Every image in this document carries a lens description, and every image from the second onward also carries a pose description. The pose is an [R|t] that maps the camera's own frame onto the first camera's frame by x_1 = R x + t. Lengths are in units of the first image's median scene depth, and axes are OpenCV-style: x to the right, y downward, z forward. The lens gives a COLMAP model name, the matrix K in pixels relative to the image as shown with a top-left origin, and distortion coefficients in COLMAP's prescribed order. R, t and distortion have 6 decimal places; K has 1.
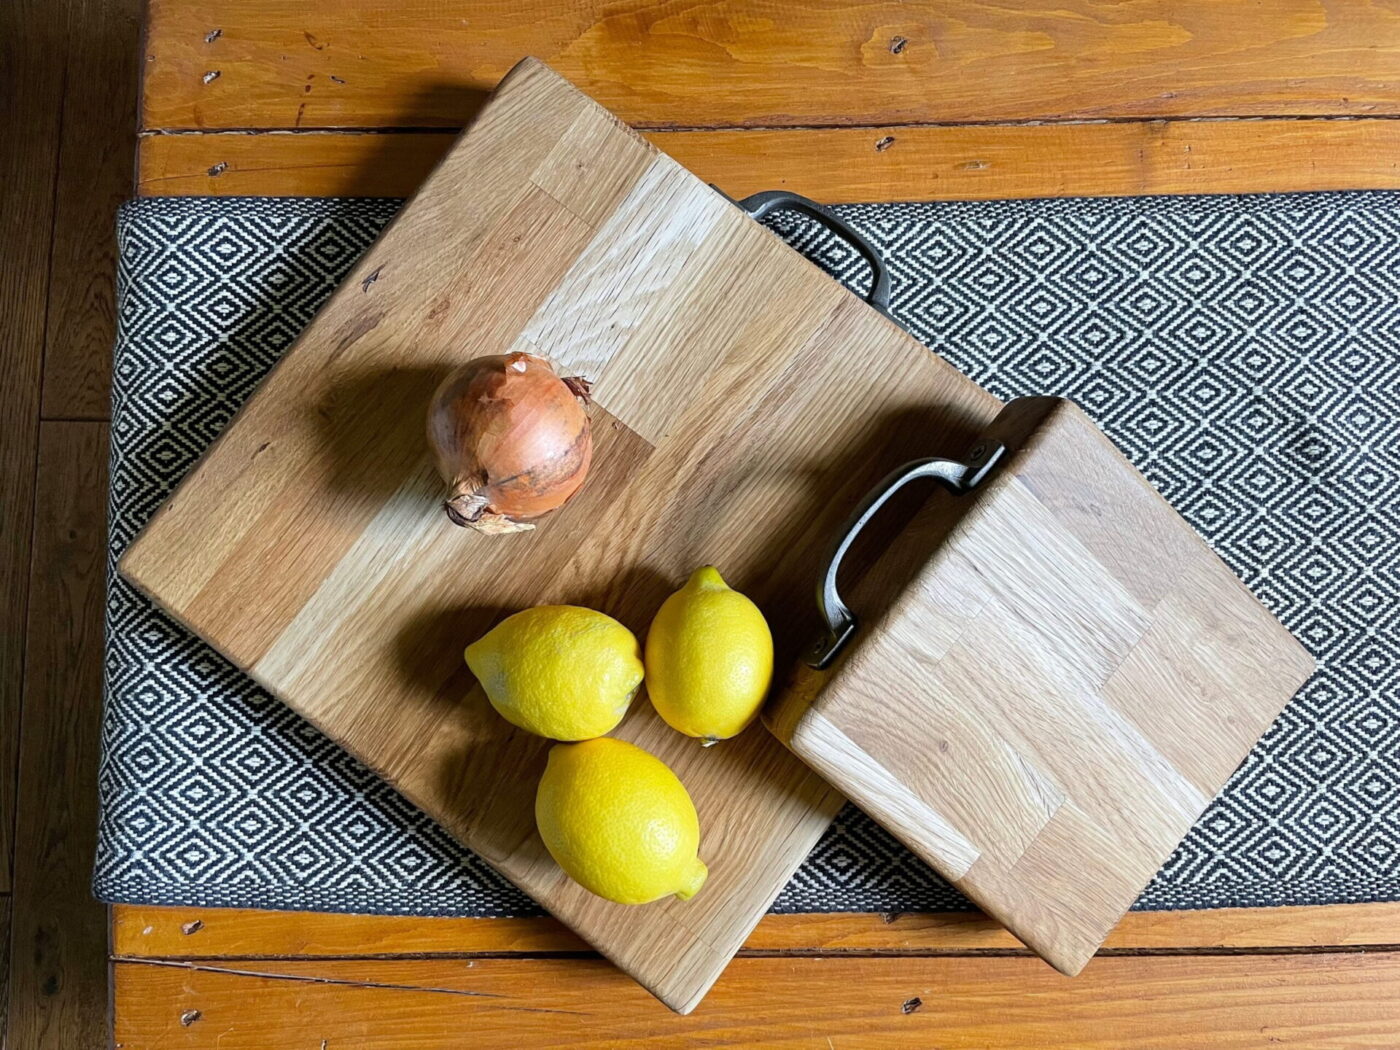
lens RADIAL K [[1086.1, 0, 682.2], [0, 1086.1, 531.8], [0, 0, 1]] dist [0.038149, -0.059471]
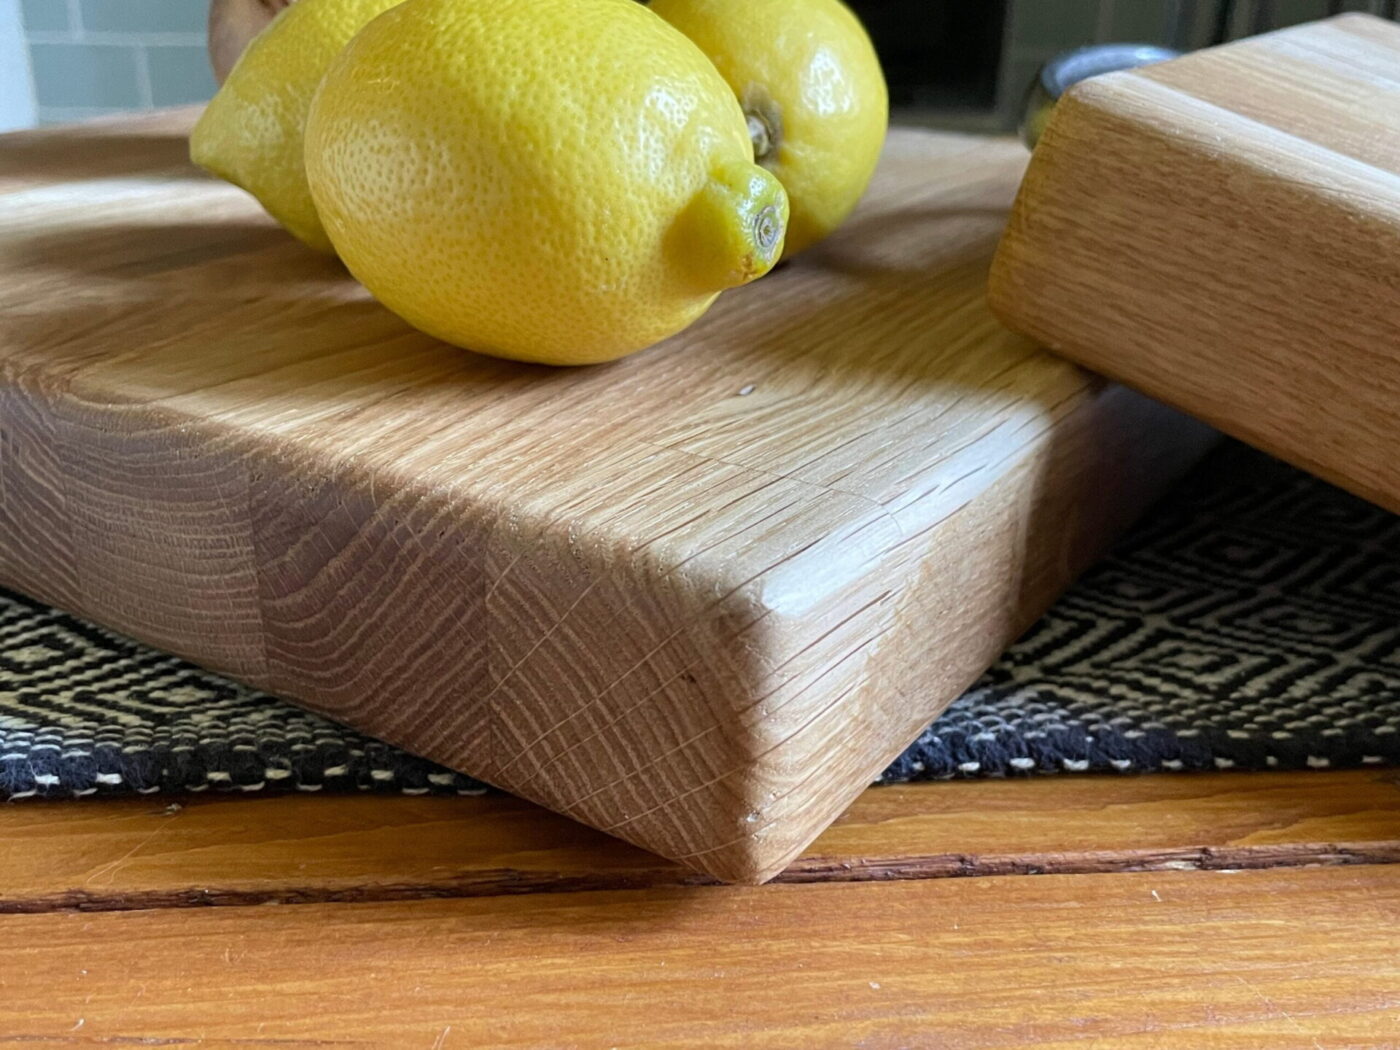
lens RADIAL K [[1544.8, 0, 701.7], [0, 1544.8, 519.8], [0, 0, 1]] dist [0.014353, 0.000000]
pose [[0.996960, -0.004376, 0.077787, -0.036032], [0.070632, 0.472120, -0.878700, 0.675980], [-0.032880, 0.881523, 0.470994, 0.742210]]
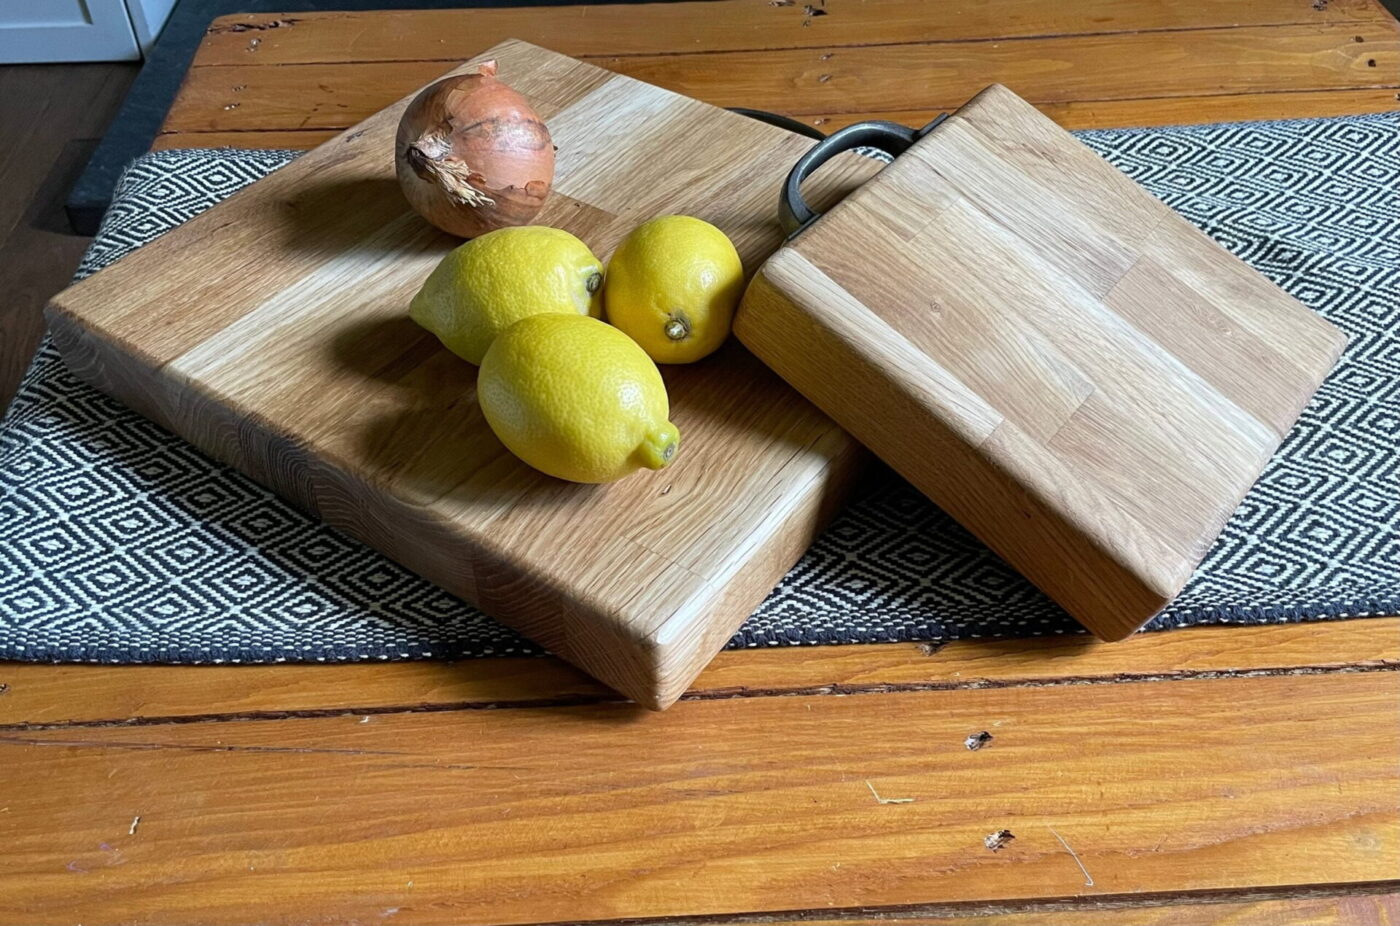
lens RADIAL K [[1334.1, 0, 674.1], [0, 1334.1, 460.8], [0, 0, 1]] dist [0.027600, 0.000000]
pose [[0.999517, -0.027969, 0.013521, 0.004455], [0.029790, 0.739492, -0.672506, 0.872083], [0.008811, 0.672584, 0.739968, 0.226243]]
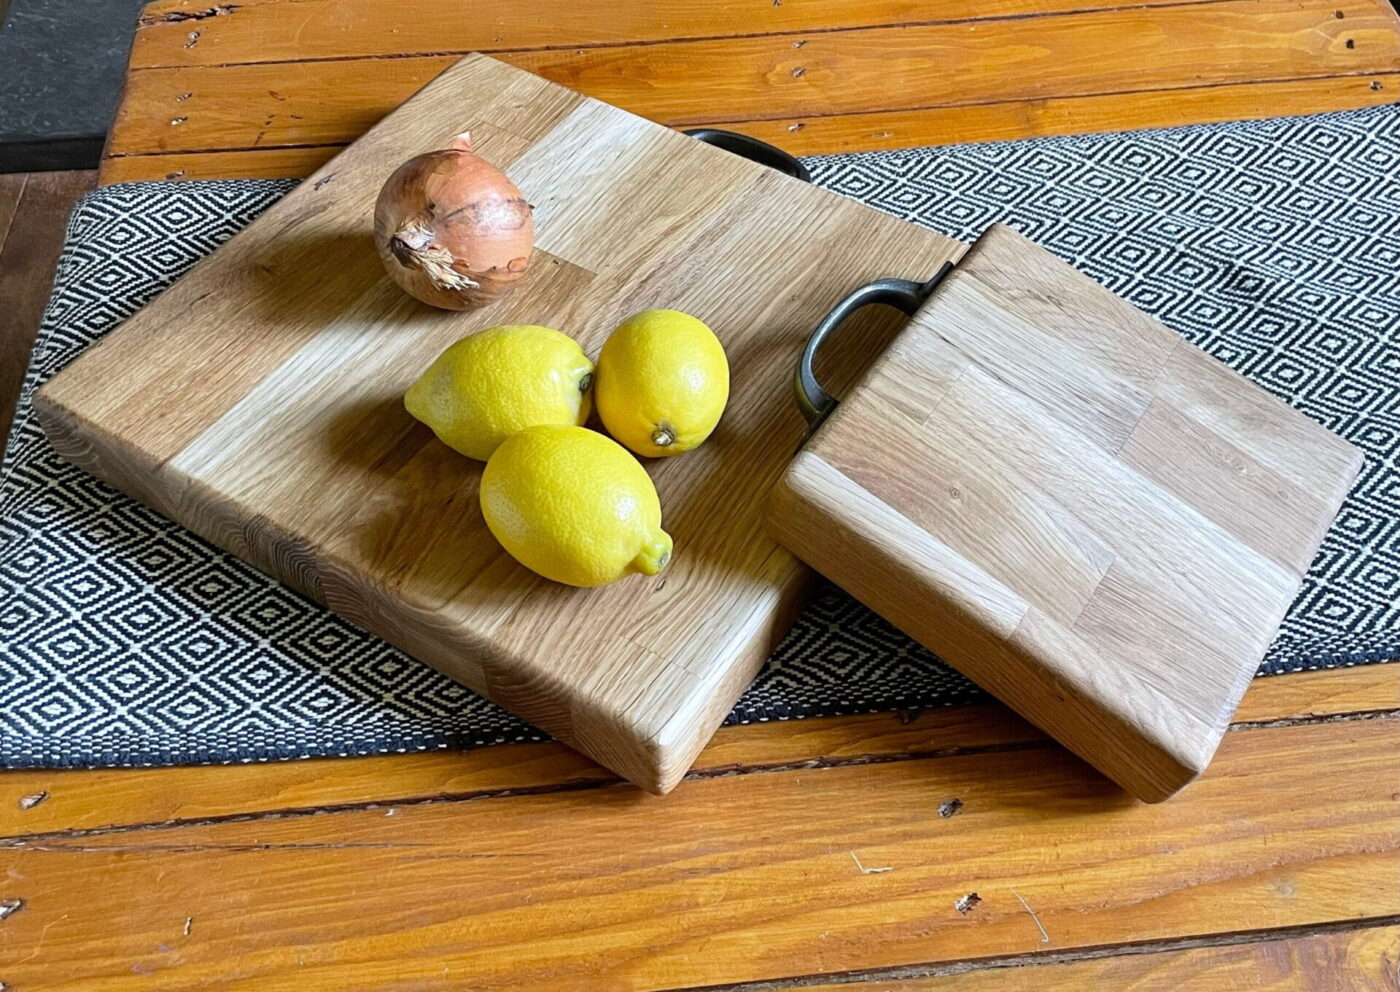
lens RADIAL K [[1543.6, 0, 716.5], [0, 1543.6, 449.0], [0, 0, 1]] dist [0.037247, 0.000000]
pose [[0.996128, -0.064829, 0.059384, -0.008804], [0.087506, 0.796343, -0.598482, 0.875075], [-0.008491, 0.601361, 0.798932, -0.051902]]
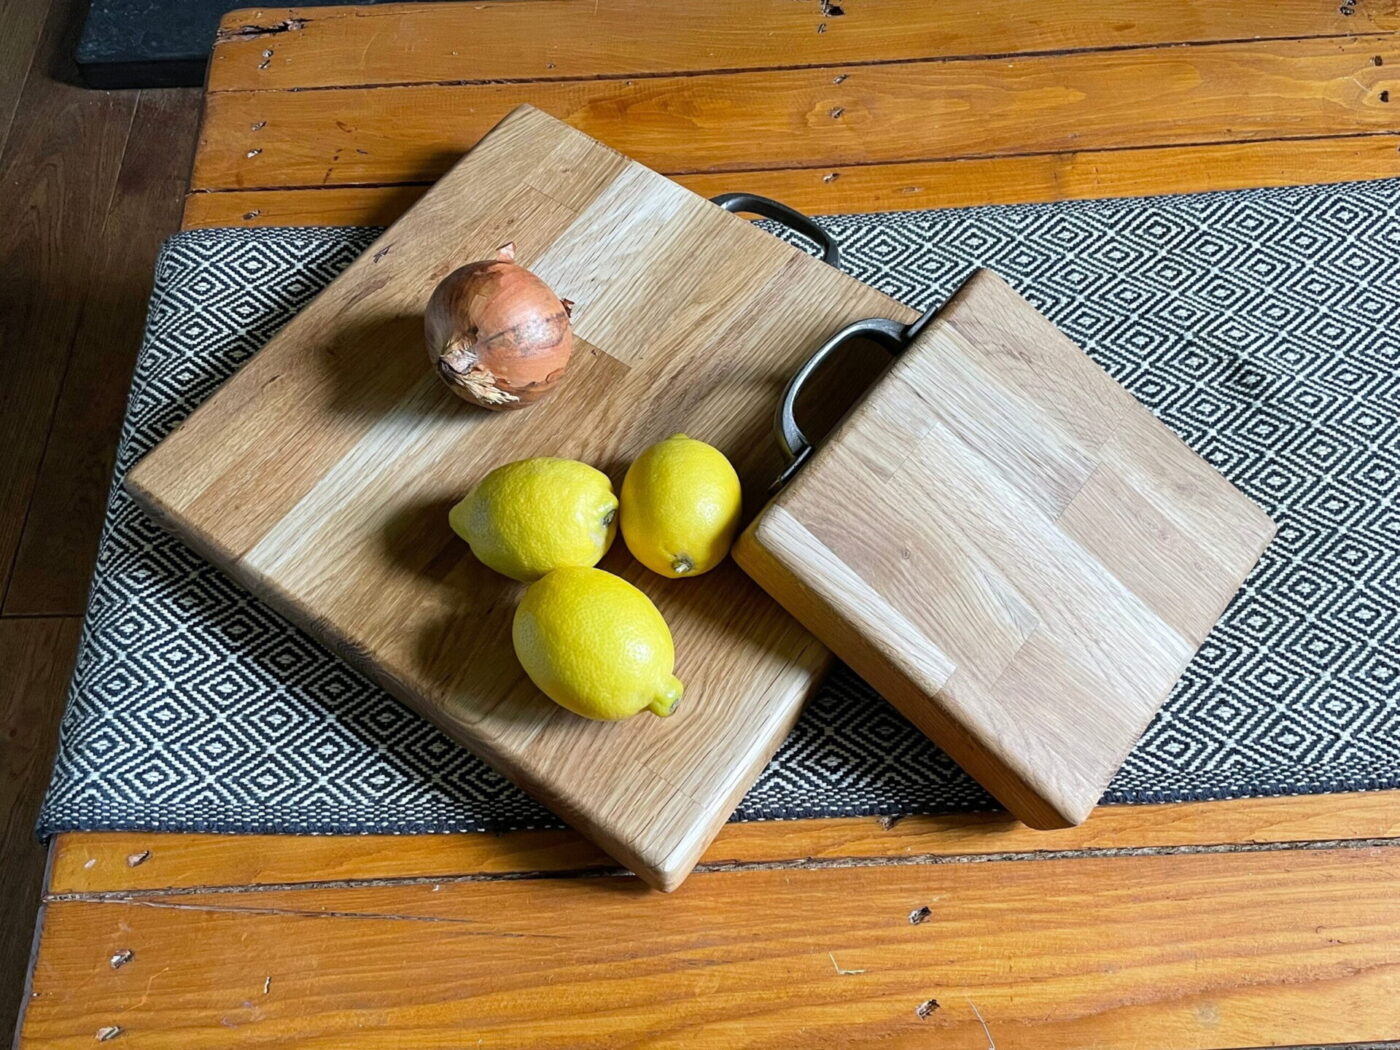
lens RADIAL K [[1334.4, 0, 688.1], [0, 1334.4, 517.2], [0, 0, 1]] dist [0.029408, 0.000000]
pose [[0.999449, -0.031771, -0.009646, 0.038713], [0.024963, 0.910550, -0.412645, 0.581045], [0.021893, 0.412177, 0.910841, -0.150201]]
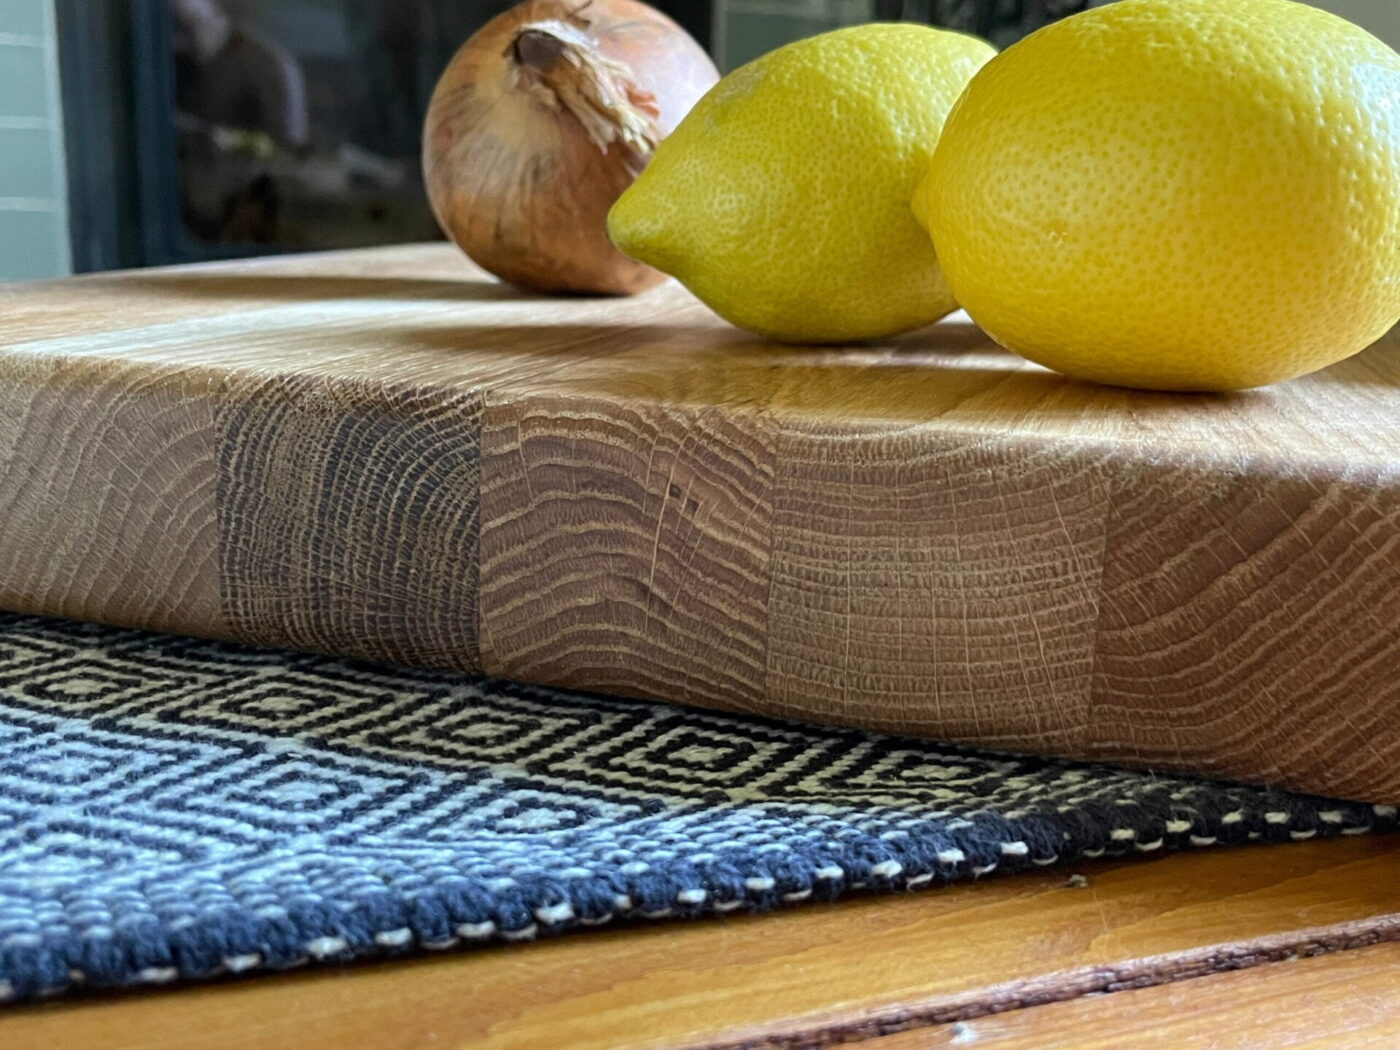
lens RADIAL K [[1532.8, 0, 686.1], [0, 1532.8, 520.1], [0, 0, 1]] dist [0.013392, 0.000000]
pose [[0.944747, -0.042865, 0.324985, -0.324466], [0.321768, 0.310579, -0.894430, 0.595899], [-0.062593, 0.949580, 0.307212, 0.830016]]
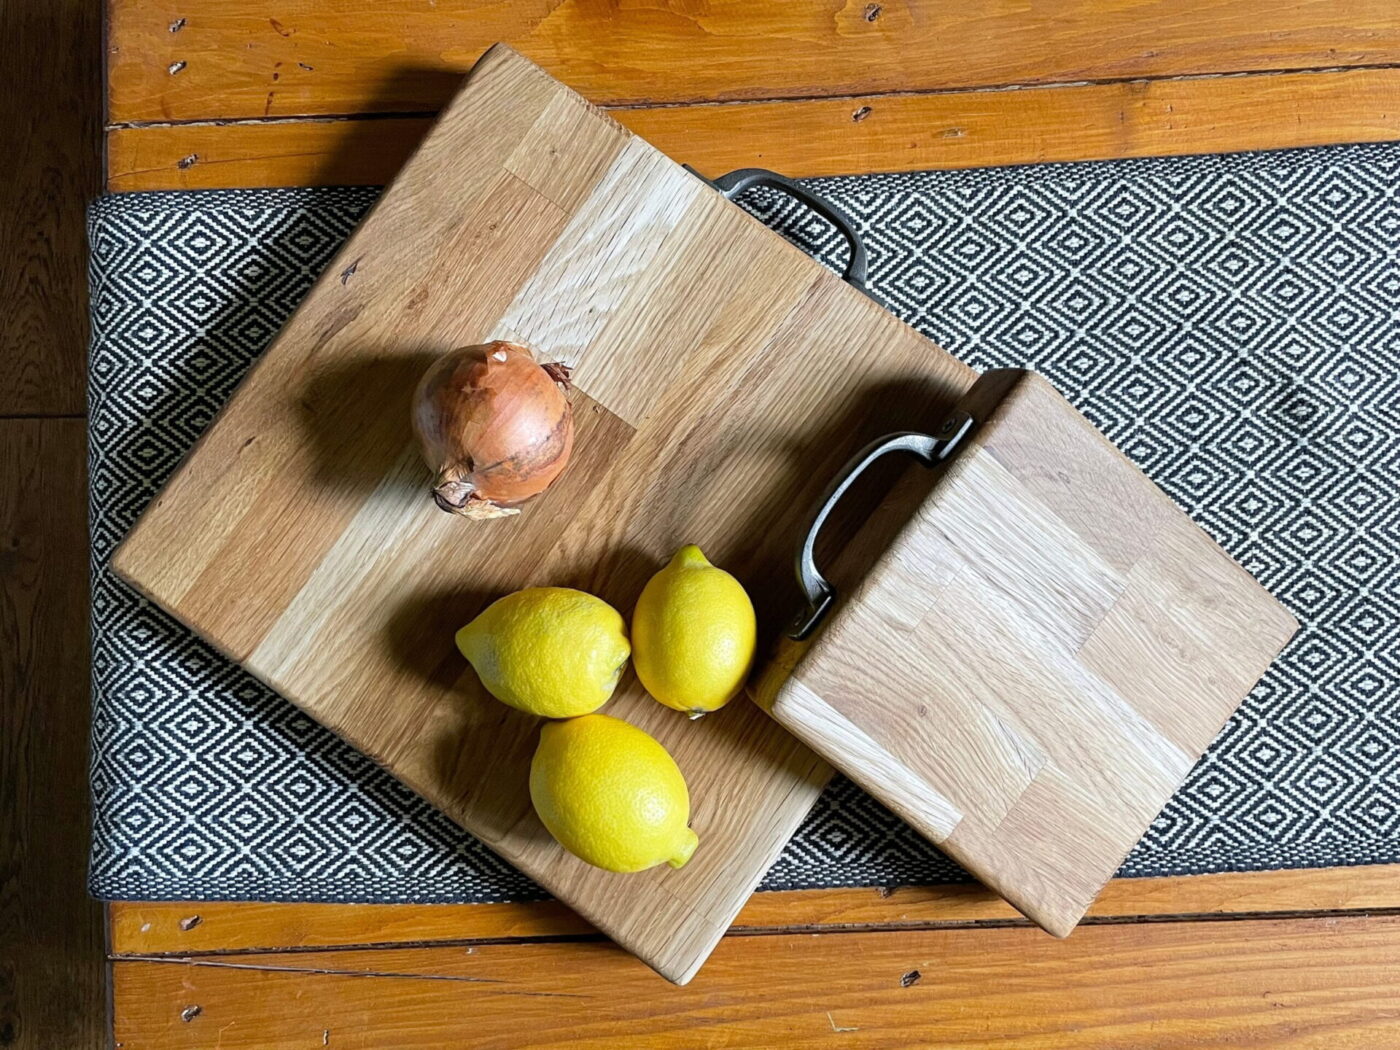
lens RADIAL K [[1334.4, 0, 689.0], [0, 1334.4, 533.4], [0, 0, 1]] dist [0.029408, 0.000000]
pose [[0.999498, -0.030906, -0.006933, 0.027982], [0.030940, 0.999509, 0.004948, 0.013141], [0.006777, -0.005160, 0.999964, -0.226184]]
